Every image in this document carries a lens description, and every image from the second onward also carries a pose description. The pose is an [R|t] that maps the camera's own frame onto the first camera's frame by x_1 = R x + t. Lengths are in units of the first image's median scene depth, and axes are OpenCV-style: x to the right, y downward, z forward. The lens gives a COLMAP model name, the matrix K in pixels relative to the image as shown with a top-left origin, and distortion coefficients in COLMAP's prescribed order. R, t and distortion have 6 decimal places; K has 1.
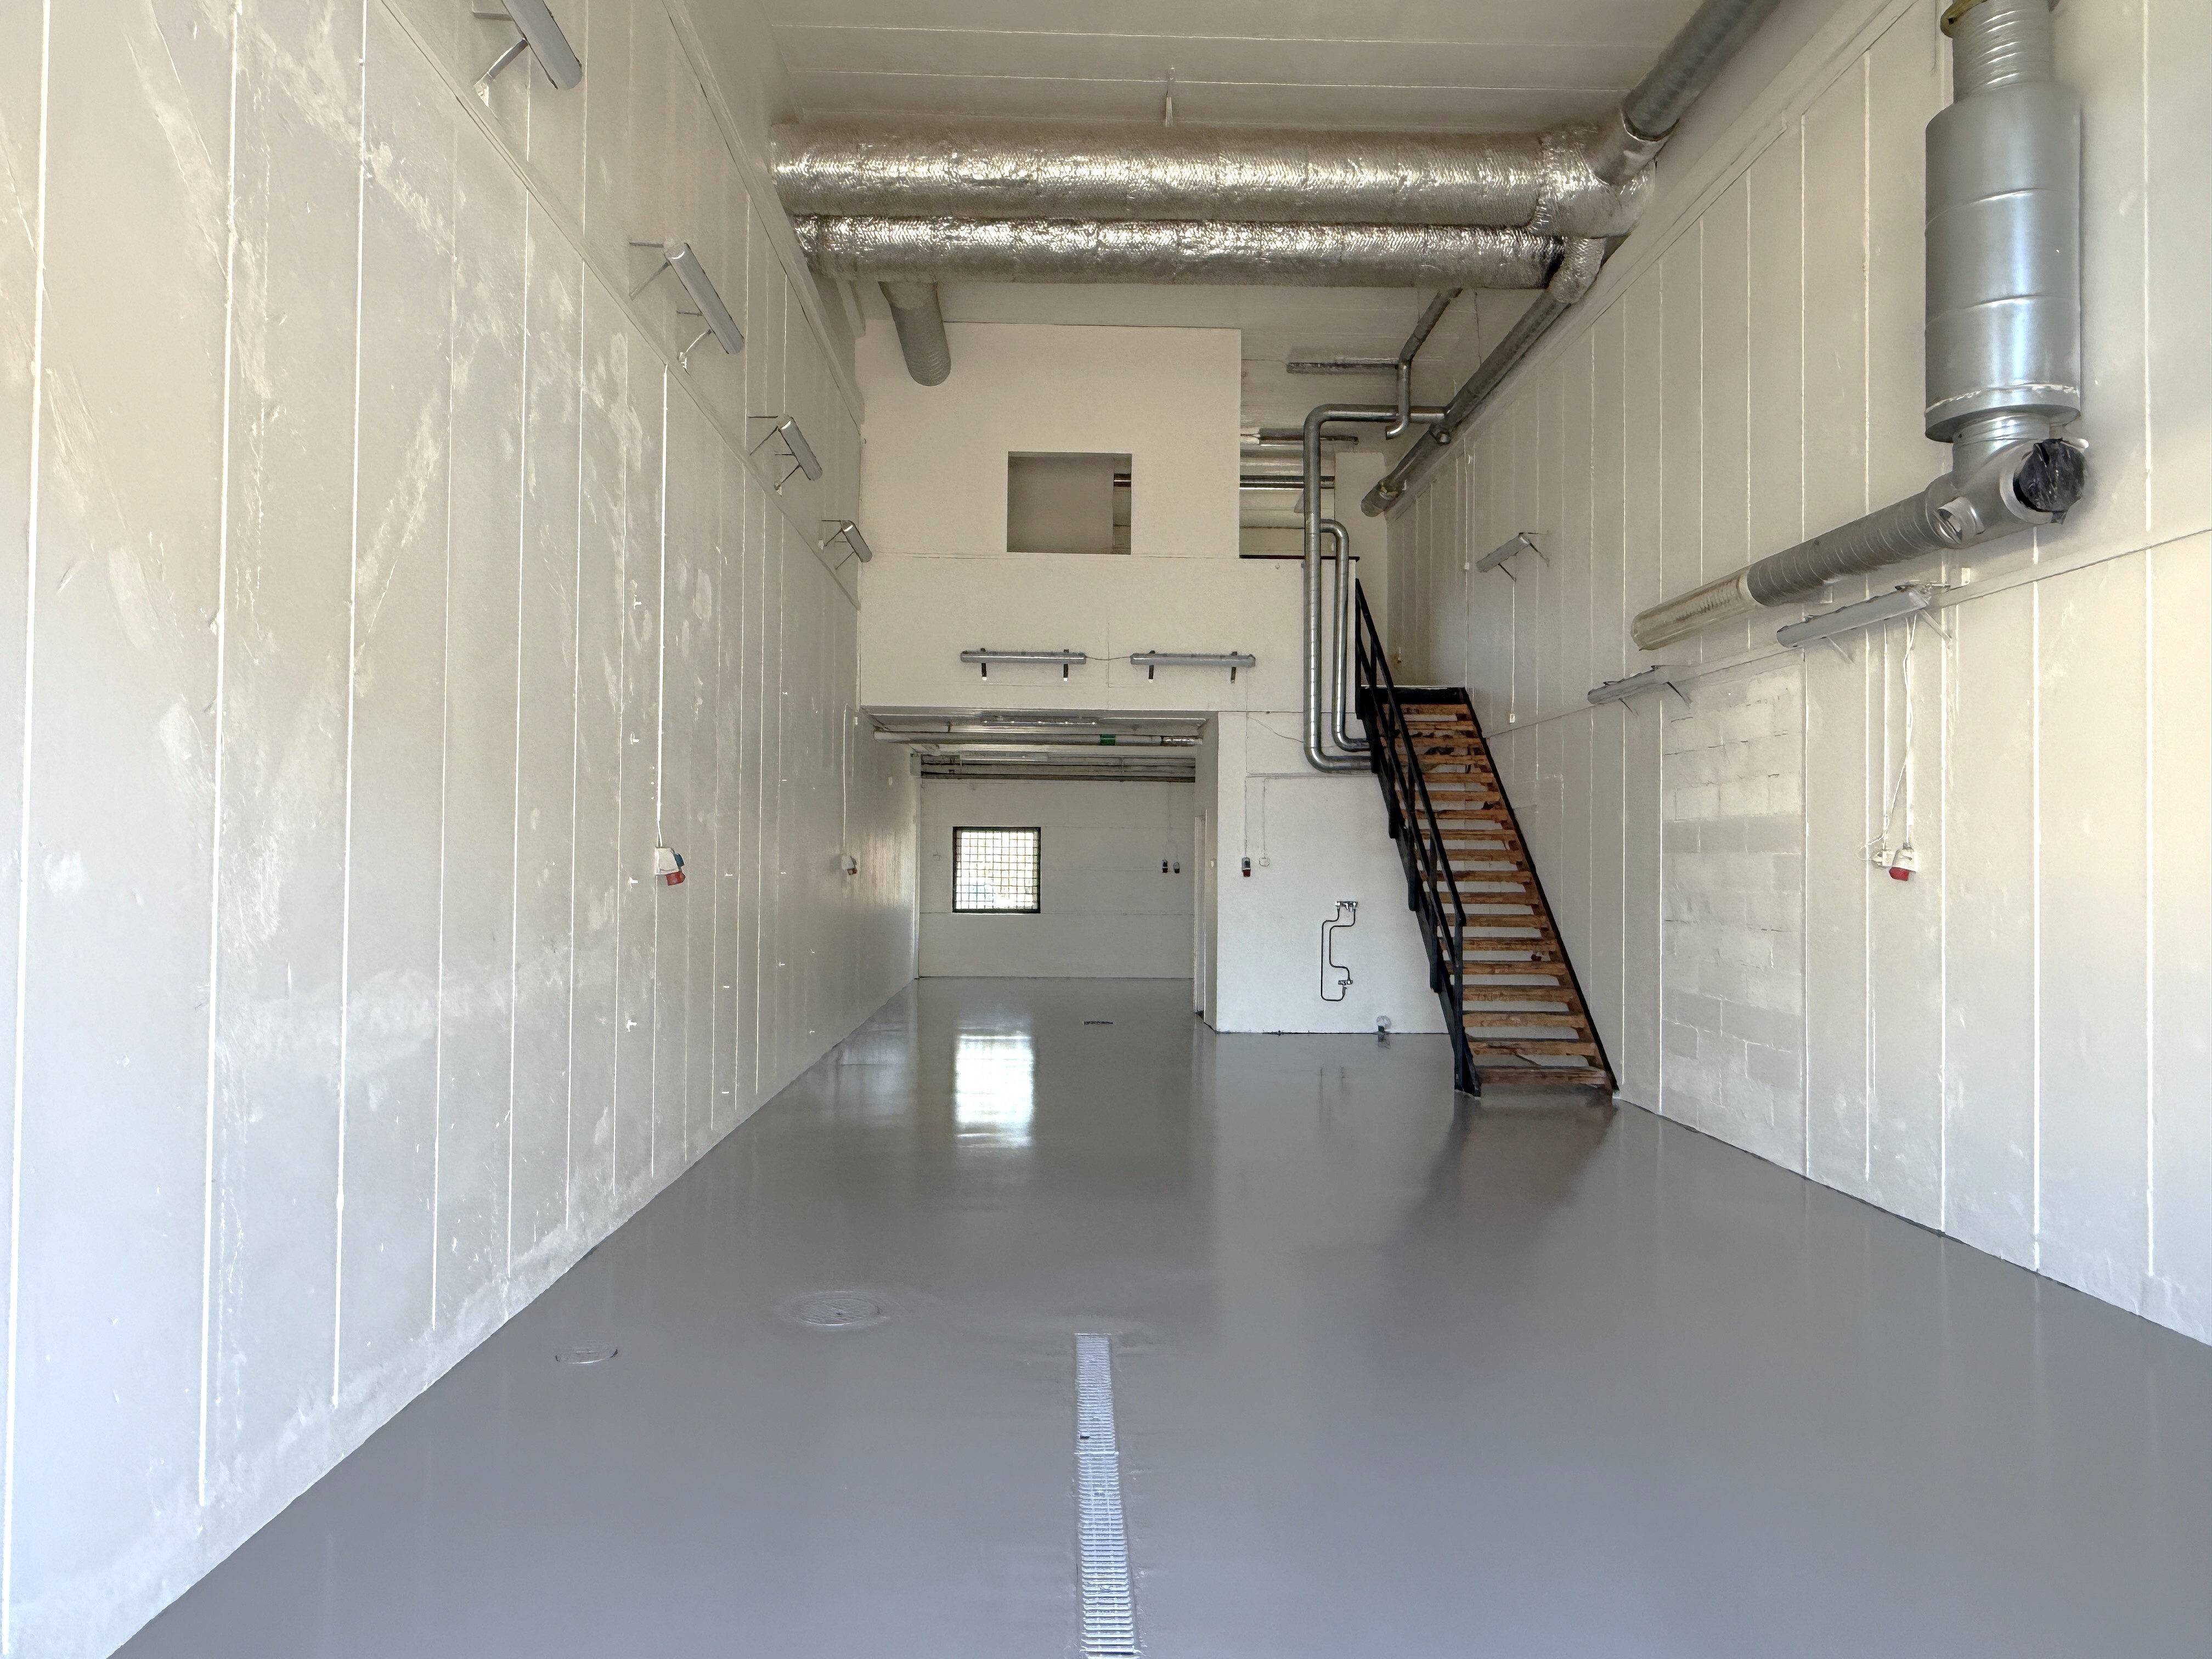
lens RADIAL K [[1465.6, 0, 1107.7], [0, 1465.6, 831.4], [0, 0, 1]] dist [0.004891, 0.003683]
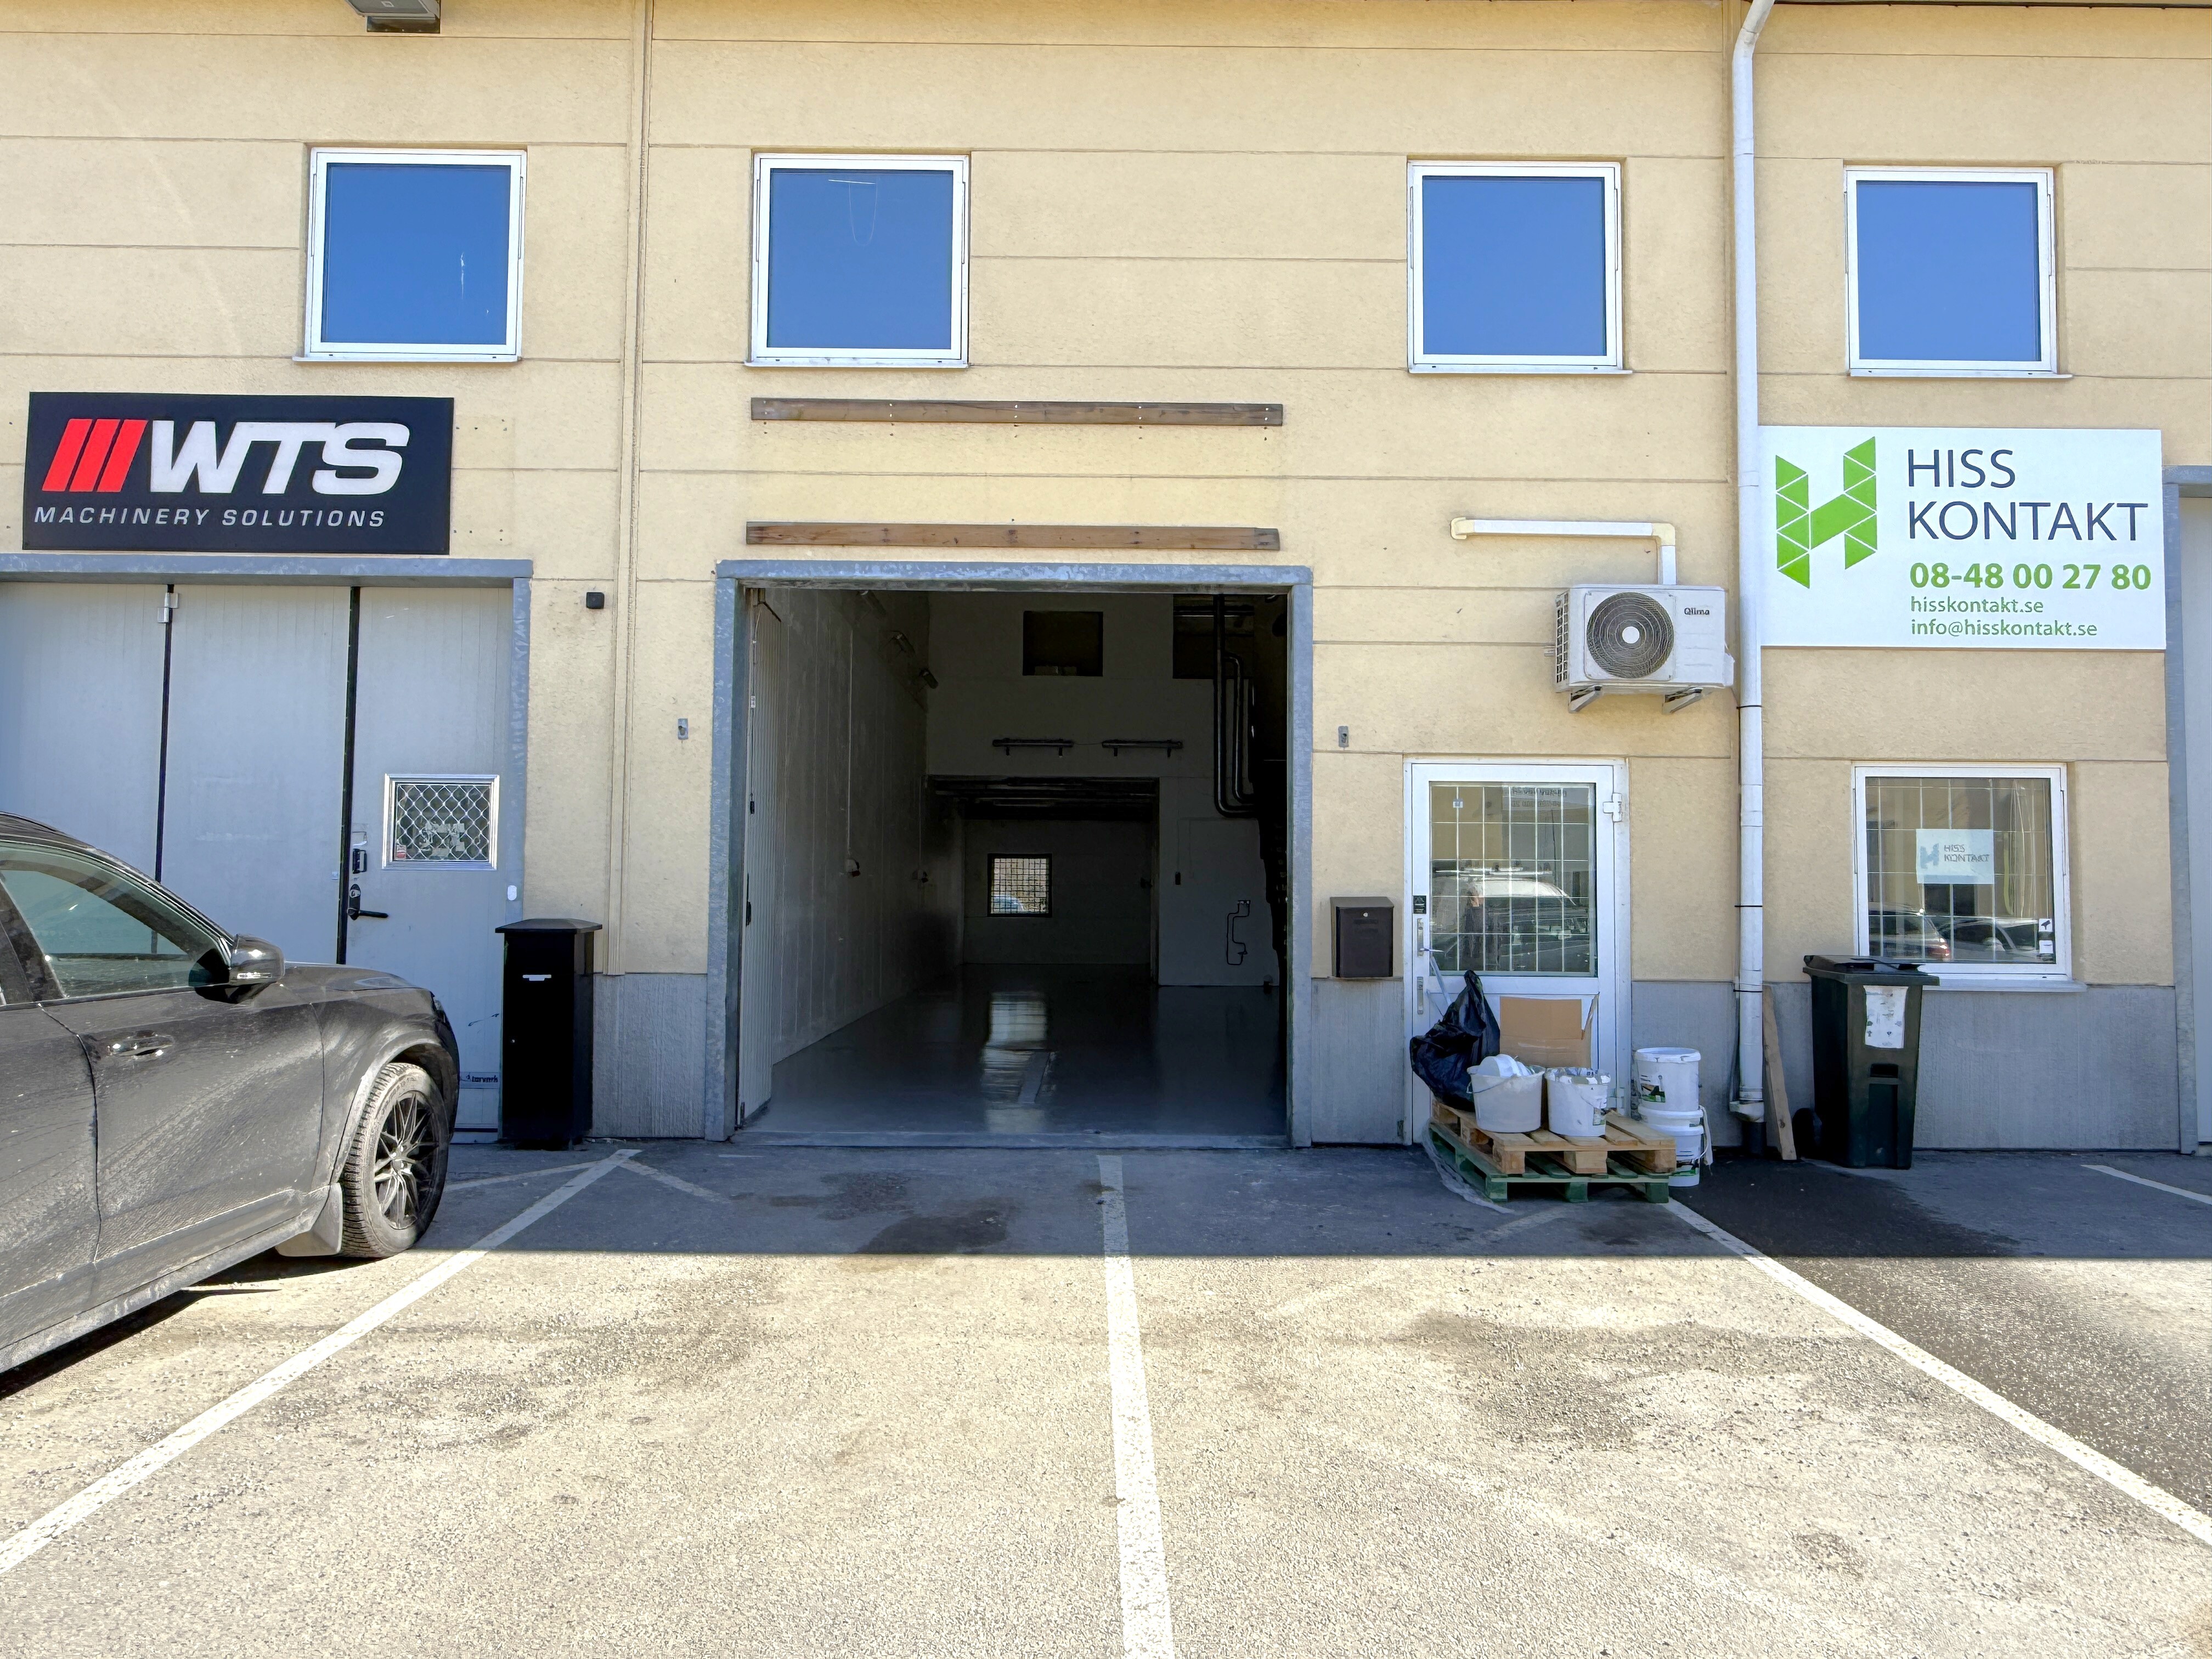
lens RADIAL K [[1465.6, 0, 1104.1], [0, 1465.6, 823.0], [0, 0, 1]] dist [0.004891, 0.003683]
pose [[0.999620, -0.002761, -0.027426, 0.058734], [0.001990, 0.999604, -0.028078, 0.009233], [0.027493, 0.028013, 0.999229, -0.534078]]
